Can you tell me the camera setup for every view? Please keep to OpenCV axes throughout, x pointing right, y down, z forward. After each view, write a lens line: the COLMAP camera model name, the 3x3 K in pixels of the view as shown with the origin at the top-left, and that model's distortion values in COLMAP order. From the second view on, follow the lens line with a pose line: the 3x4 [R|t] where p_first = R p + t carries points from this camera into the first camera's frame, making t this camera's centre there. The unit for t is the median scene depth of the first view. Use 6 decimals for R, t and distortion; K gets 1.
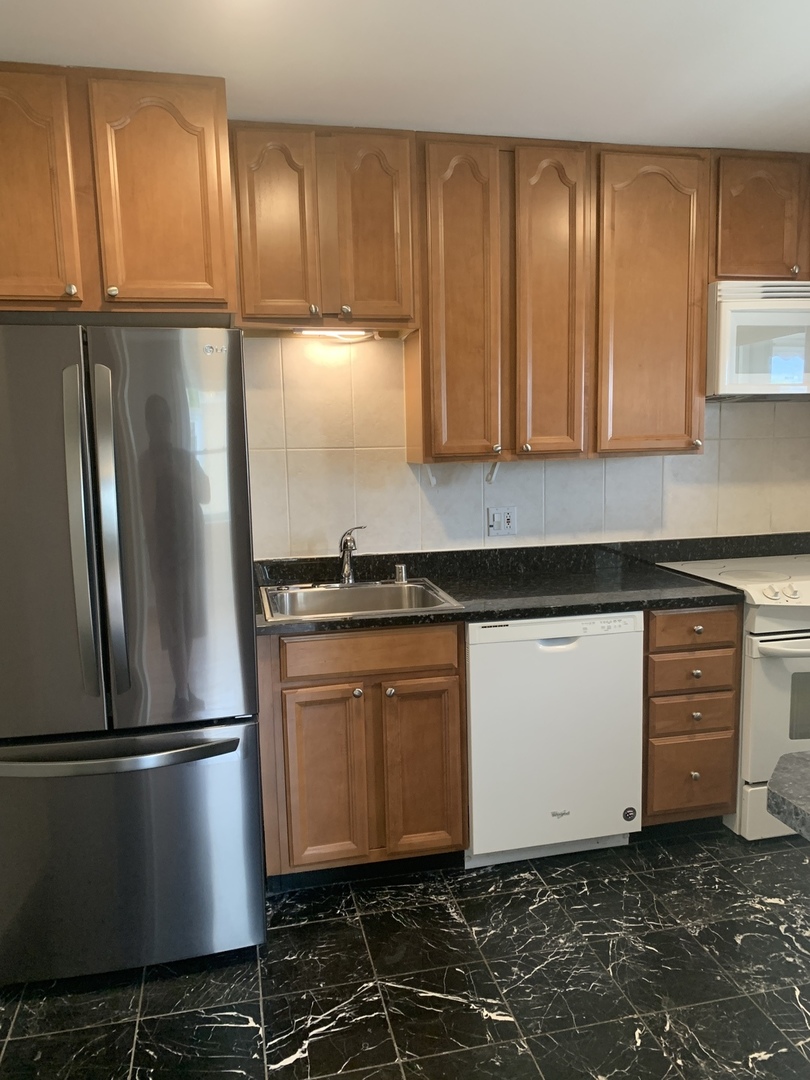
lens RADIAL K [[827.8, 0, 463.2], [0, 827.8, 605.4], [0, 0, 1]] dist [0.040518, -0.047674]
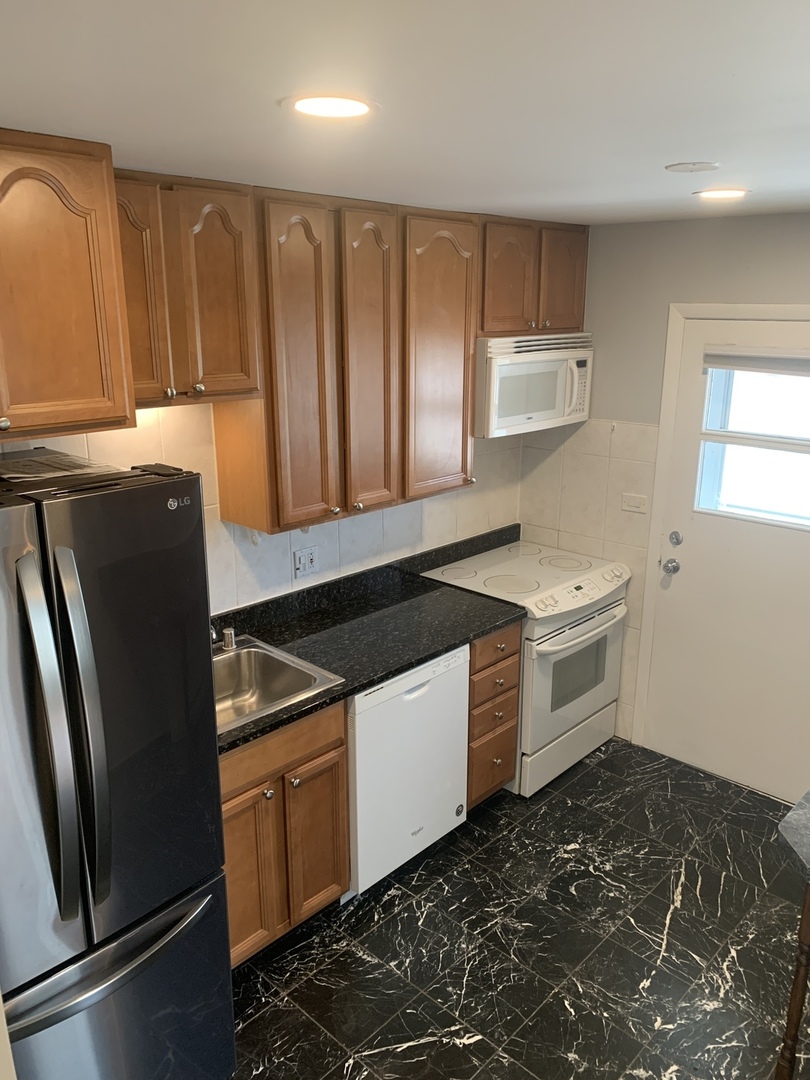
lens RADIAL K [[827.8, 0, 392.9], [0, 827.8, 561.0], [0, 0, 1]] dist [0.040518, -0.047674]
pose [[0.825246, -0.146928, 0.545327, -0.483574], [0.065918, 0.984026, 0.165373, -0.306400], [-0.560913, -0.100527, 0.821748, 0.130954]]
